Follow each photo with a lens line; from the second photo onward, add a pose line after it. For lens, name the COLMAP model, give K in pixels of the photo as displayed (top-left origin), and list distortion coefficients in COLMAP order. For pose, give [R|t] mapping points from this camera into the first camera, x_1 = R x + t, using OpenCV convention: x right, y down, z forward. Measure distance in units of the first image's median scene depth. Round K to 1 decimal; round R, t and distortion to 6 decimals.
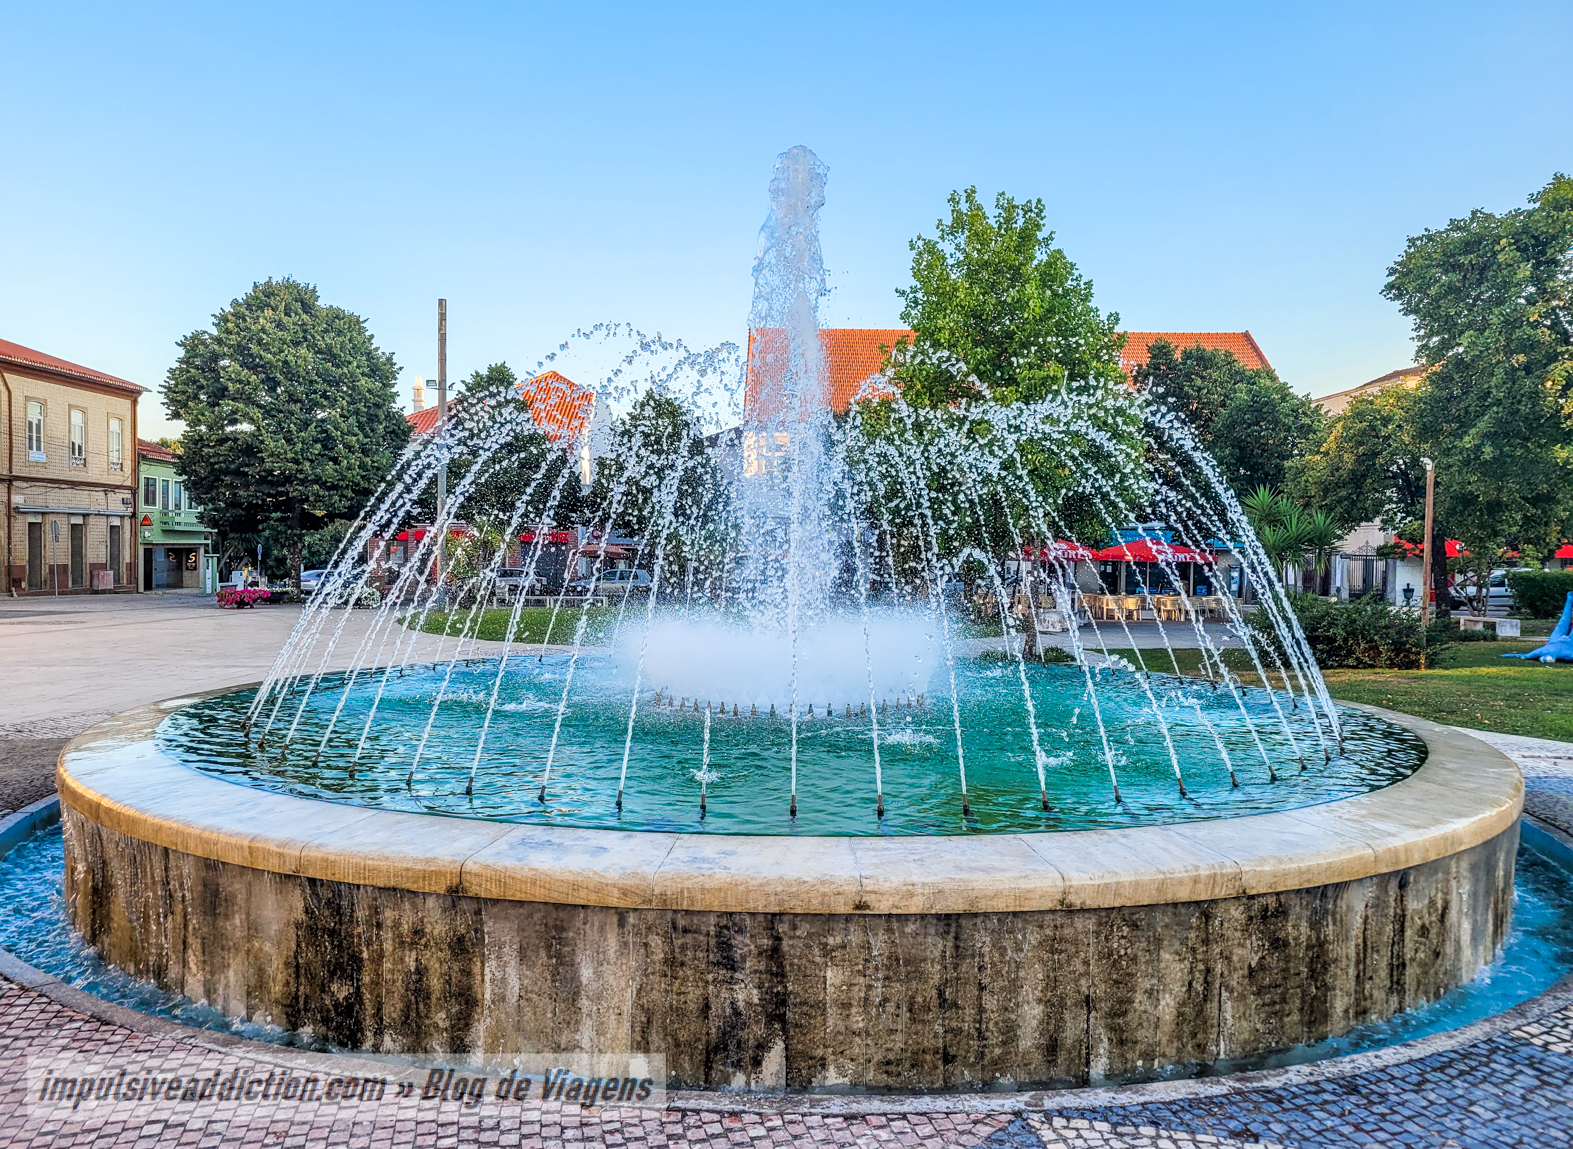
lens RADIAL K [[1249.0, 0, 784.0], [0, 1249.0, 573.4], [0, 0, 1]] dist [-0.006061, -0.000381]
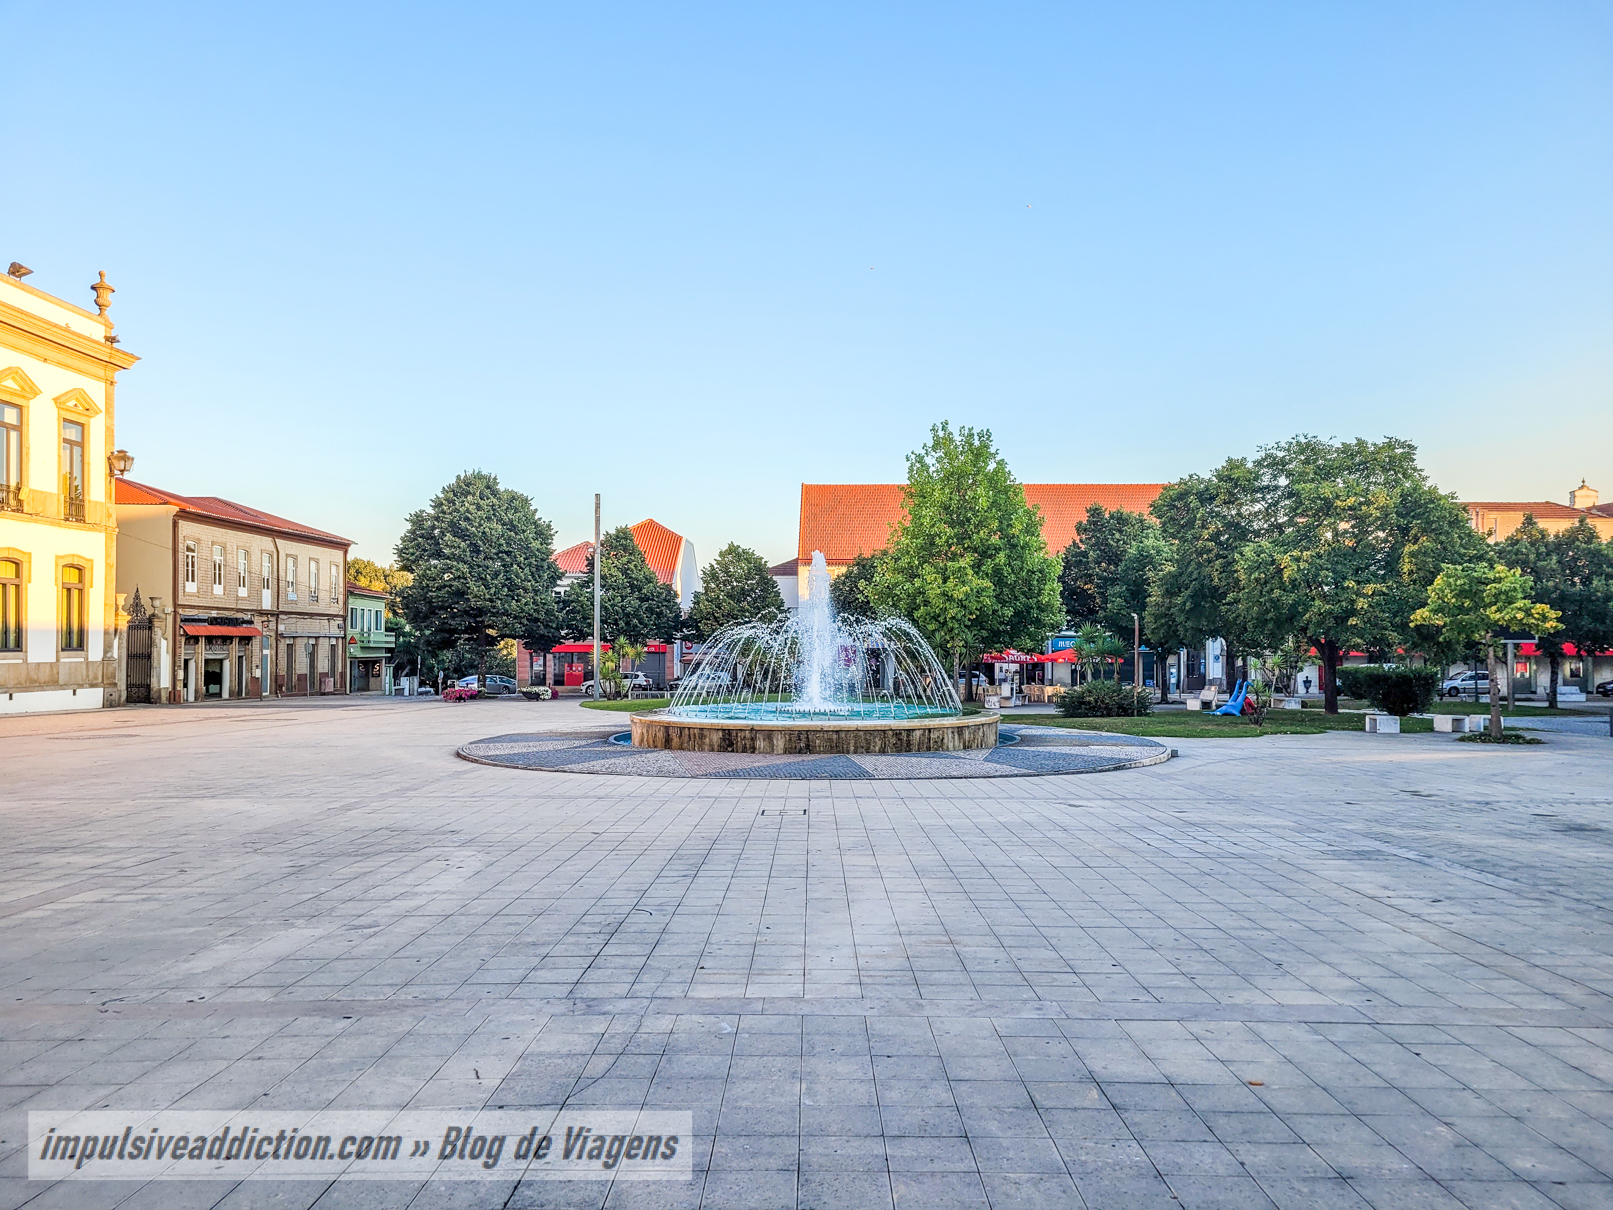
lens RADIAL K [[1215.1, 0, 805.3], [0, 1215.1, 612.4], [0, 0, 1]] dist [0.061602, -0.037071]
pose [[0.999569, -0.012767, -0.026430, 0.011548], [0.011399, 0.998619, -0.051292, 0.000831], [0.027049, 0.050969, 0.998334, -0.387221]]
